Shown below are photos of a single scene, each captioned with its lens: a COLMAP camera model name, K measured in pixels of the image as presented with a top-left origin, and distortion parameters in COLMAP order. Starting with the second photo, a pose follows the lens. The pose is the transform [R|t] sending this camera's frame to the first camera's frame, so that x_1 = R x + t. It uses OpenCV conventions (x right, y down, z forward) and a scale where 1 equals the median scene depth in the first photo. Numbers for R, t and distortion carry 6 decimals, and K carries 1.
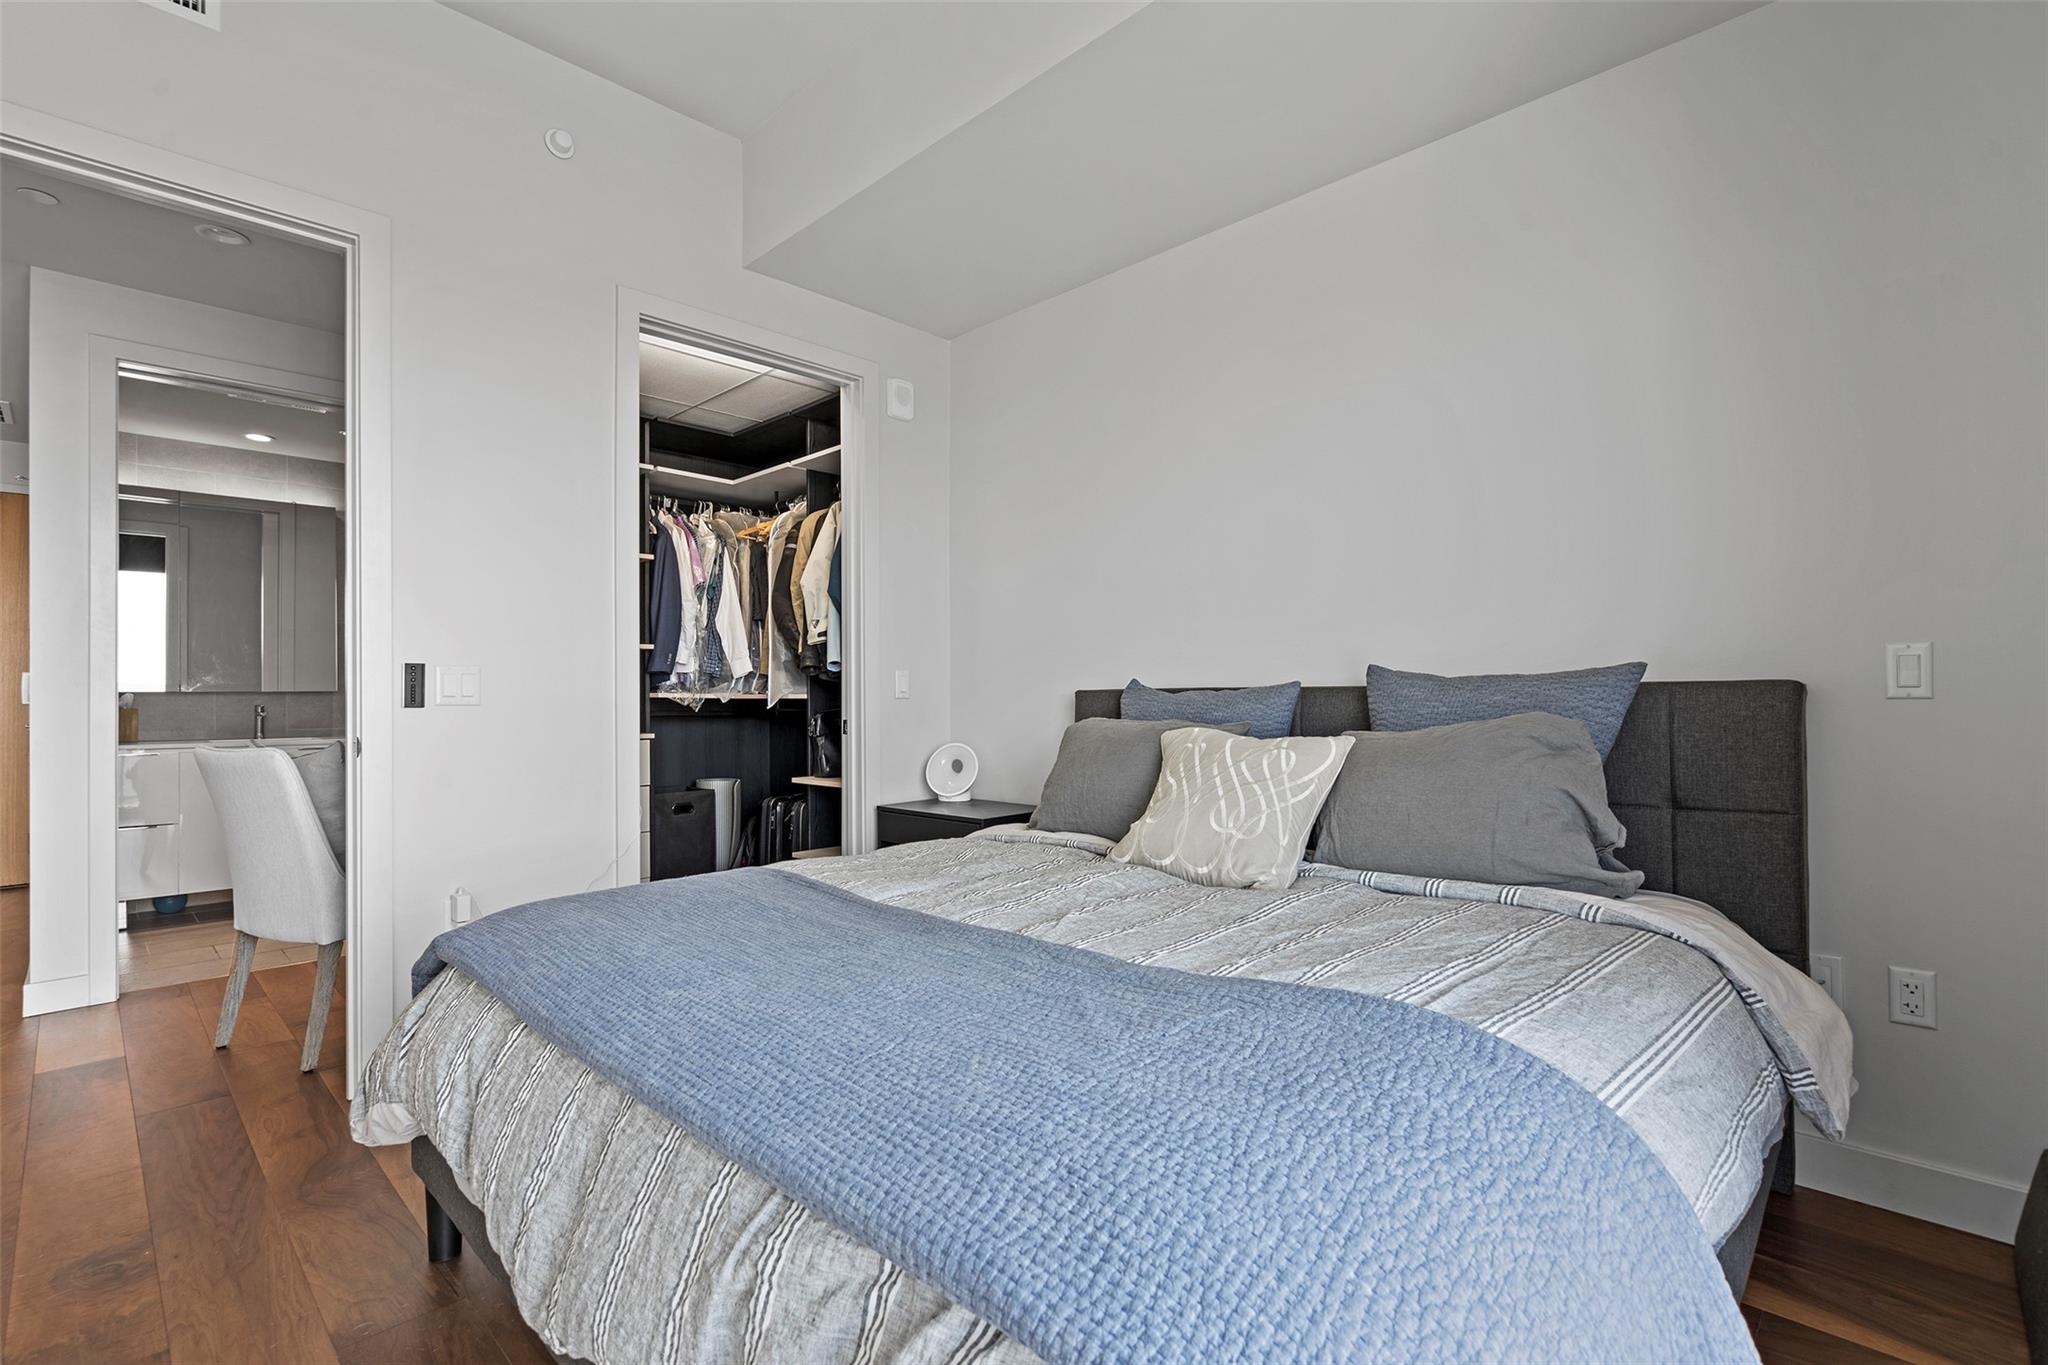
lens RADIAL K [[942.6, 0, 1023.3], [0, 942.6, 688.8], [0, 0, 1]] dist [-0.010362, 0.004183]
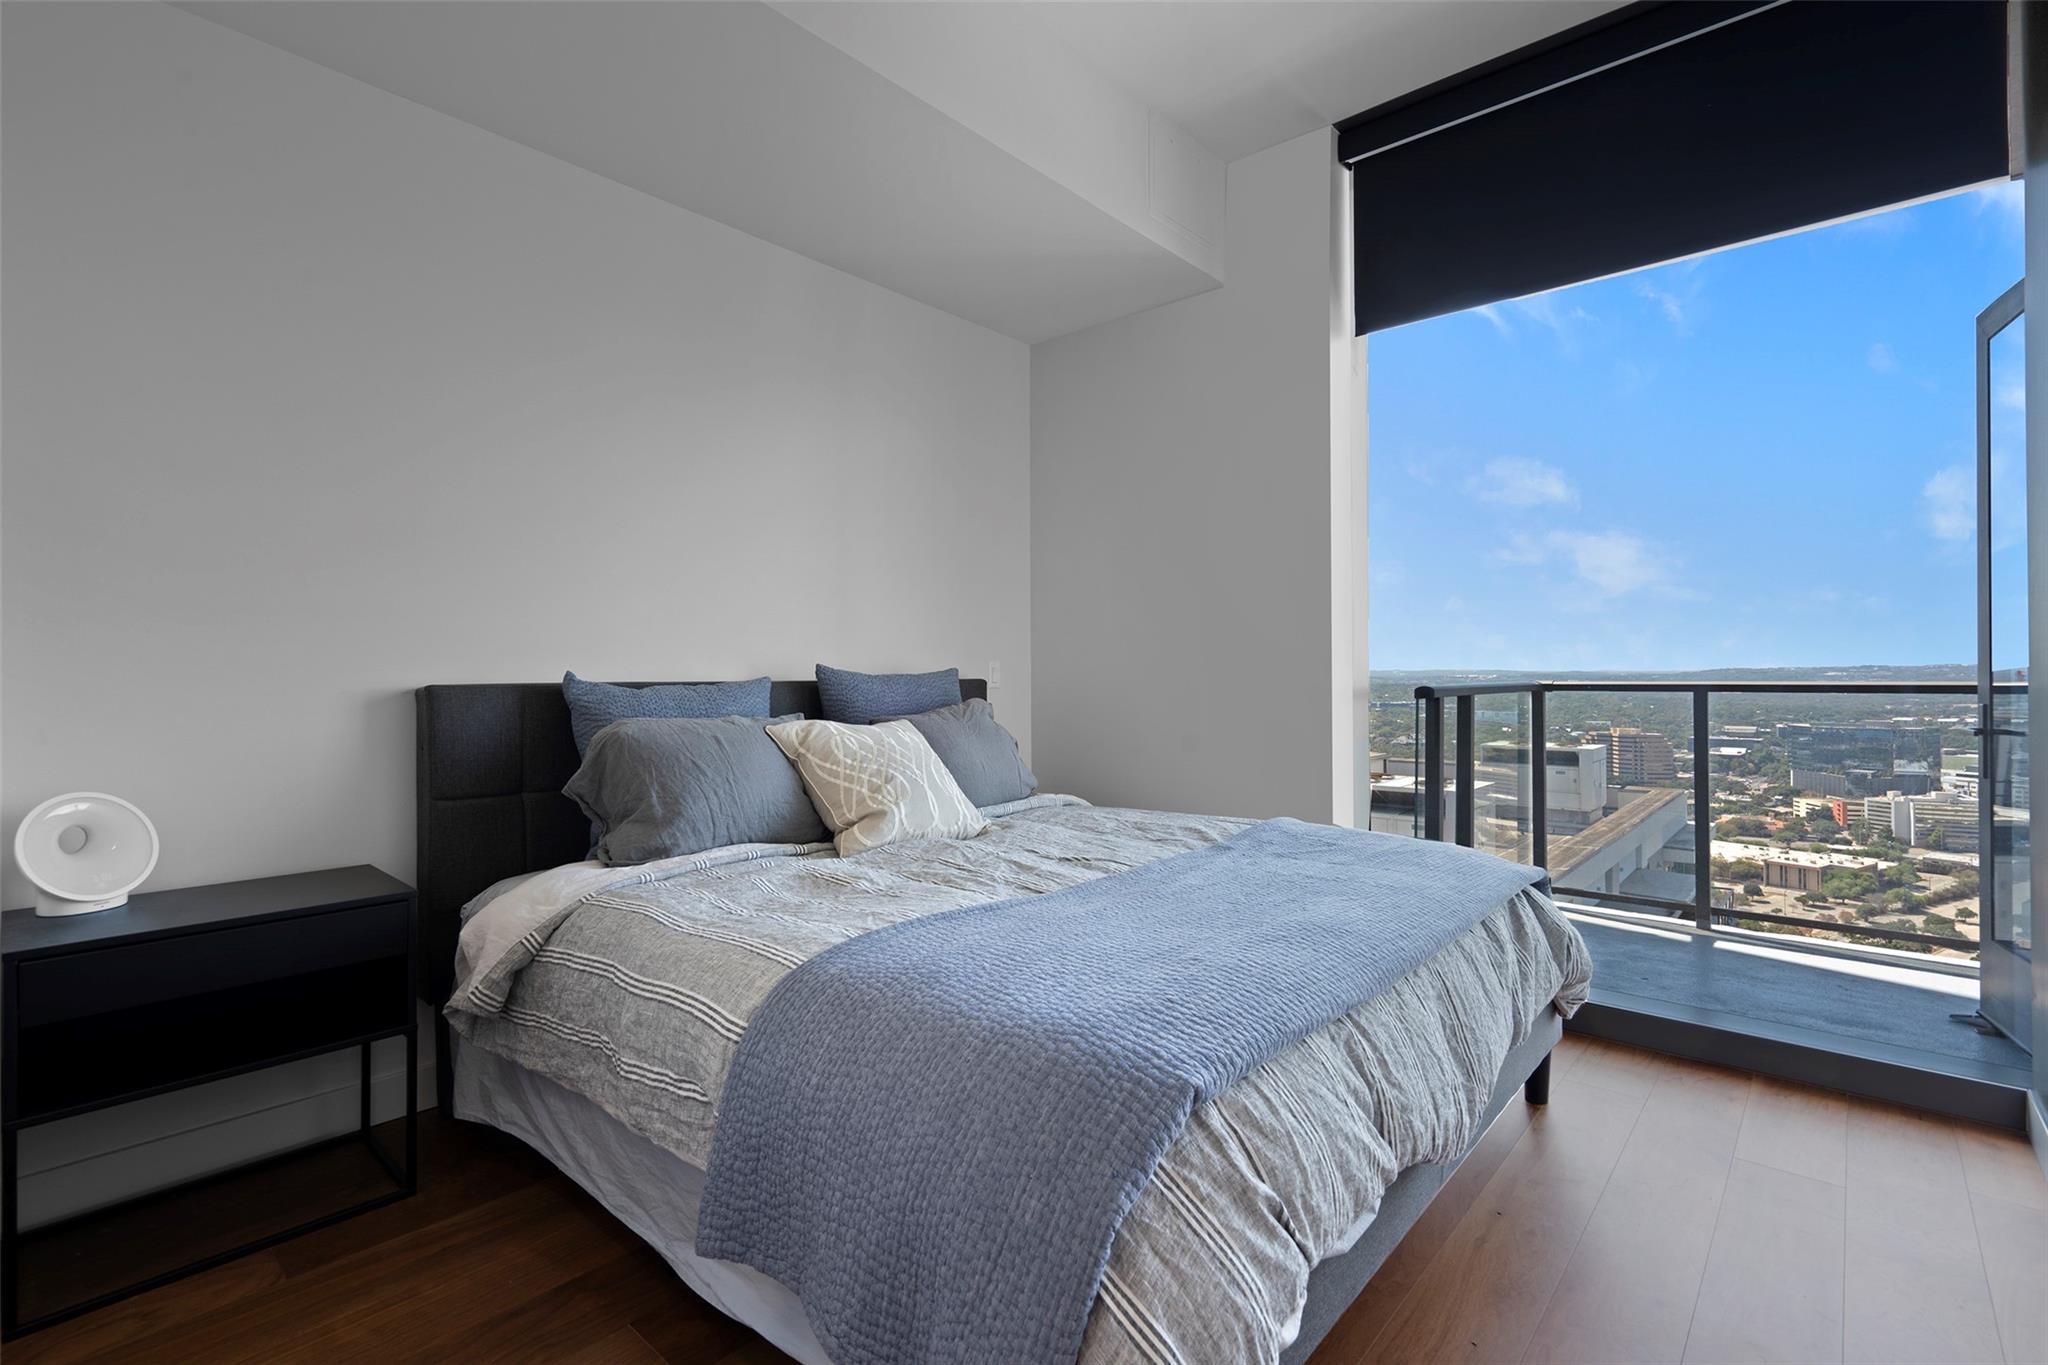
lens RADIAL K [[942.6, 0, 1013.4], [0, 942.6, 670.3], [0, 0, 1]] dist [-0.010362, 0.004183]
pose [[-0.087836, 0.009814, 0.996087, -0.895678], [-0.006157, 0.999927, -0.010395, -0.006460], [-0.996116, -0.007046, -0.087769, 0.846582]]
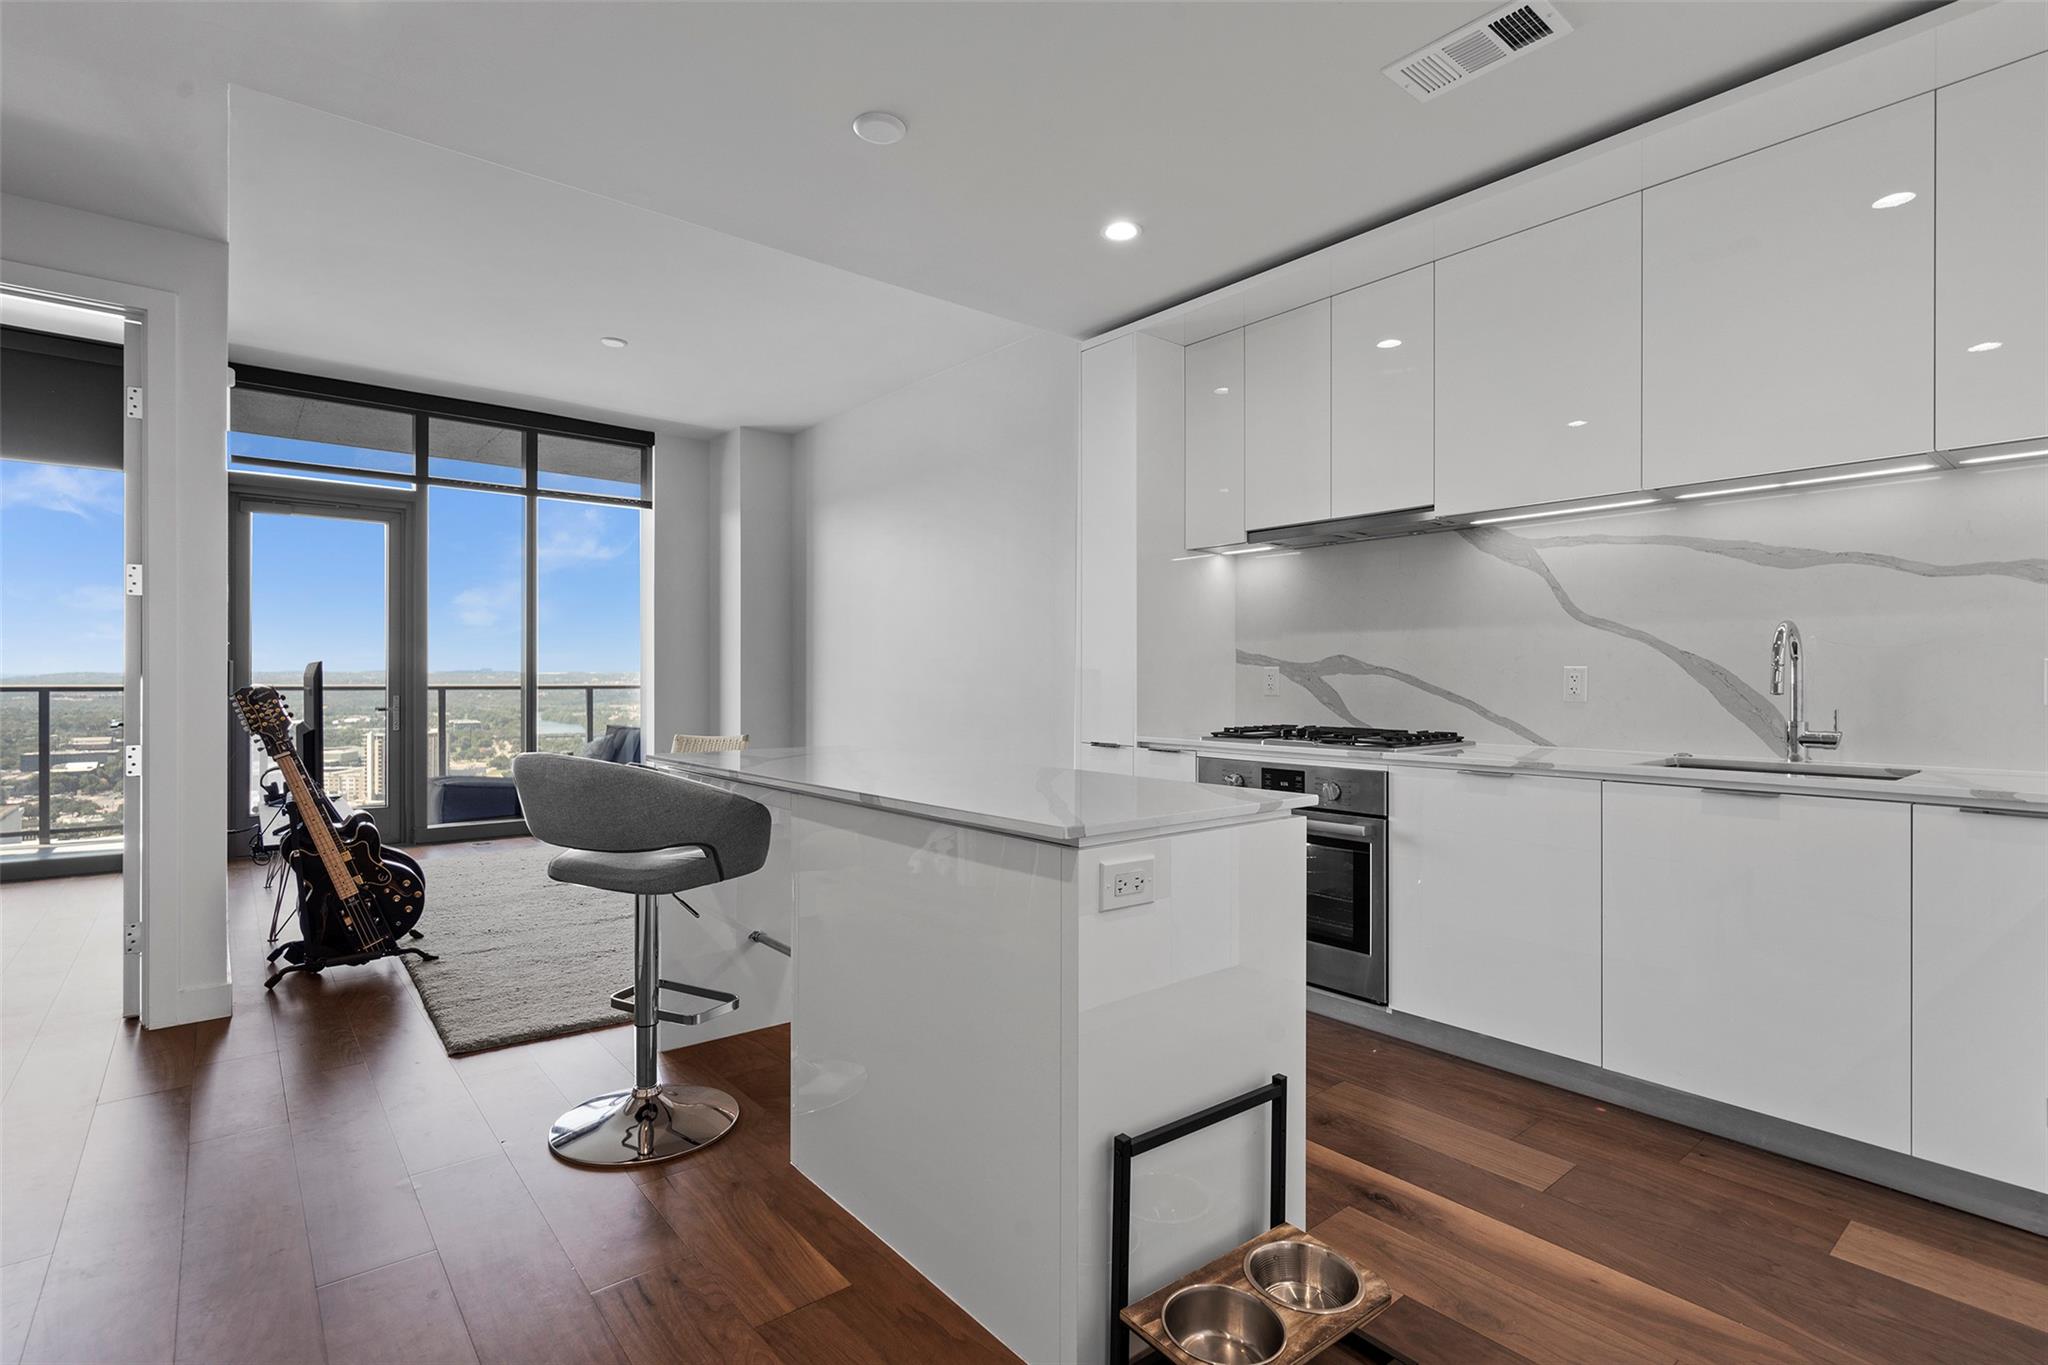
lens RADIAL K [[998.1, 0, 1010.7], [0, 998.1, 671.4], [0, 0, 1]] dist [-0.001707, 0.003936]
pose [[-0.996737, 0.002768, 0.080672, -2.078011], [0.001364, 0.999847, -0.017458, 0.001021], [-0.080708, -0.017291, -0.996588, 1.902754]]
